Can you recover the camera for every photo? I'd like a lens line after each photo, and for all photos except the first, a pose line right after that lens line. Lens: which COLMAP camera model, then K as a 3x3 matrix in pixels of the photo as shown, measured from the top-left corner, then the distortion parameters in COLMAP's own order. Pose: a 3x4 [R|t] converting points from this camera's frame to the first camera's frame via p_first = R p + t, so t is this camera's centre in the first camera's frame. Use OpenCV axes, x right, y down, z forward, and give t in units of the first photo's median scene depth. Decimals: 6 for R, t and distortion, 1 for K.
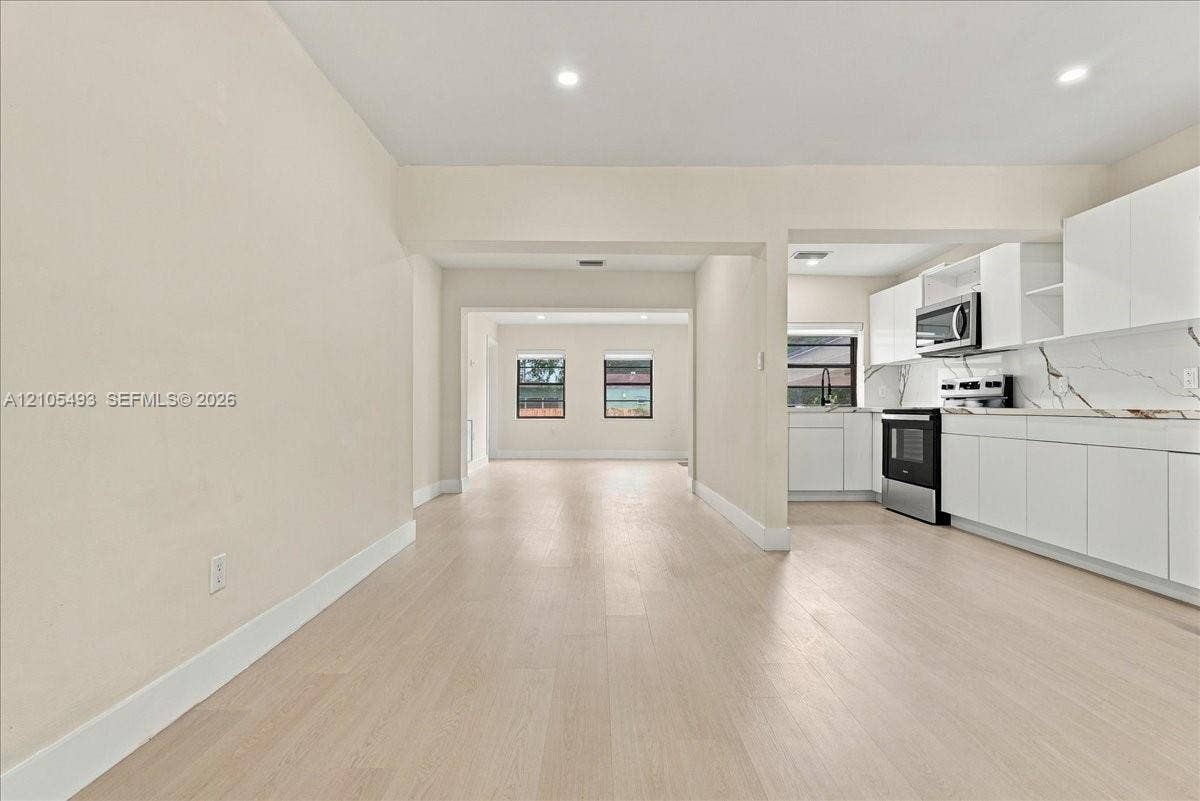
lens RADIAL K [[546.8, 0, 598.6], [0, 546.8, 408.2], [0, 0, 1]] dist [-0.000833, -0.000228]
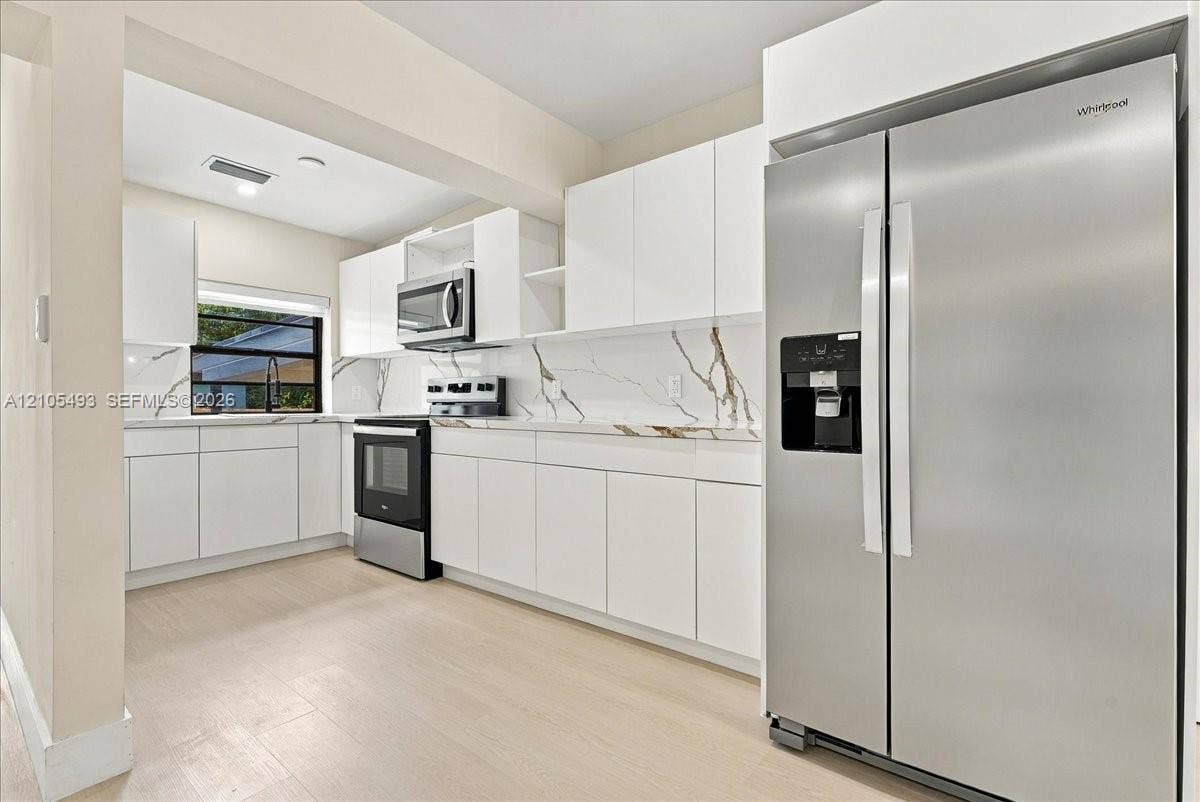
lens RADIAL K [[545.5, 0, 596.4], [0, 545.5, 398.6], [0, 0, 1]] dist [-0.000325, 0.000357]
pose [[0.636433, 0.002140, 0.771329, 0.174649], [0.005538, 0.999958, -0.007344, -0.017045], [-0.771312, 0.008945, 0.636394, 0.310003]]
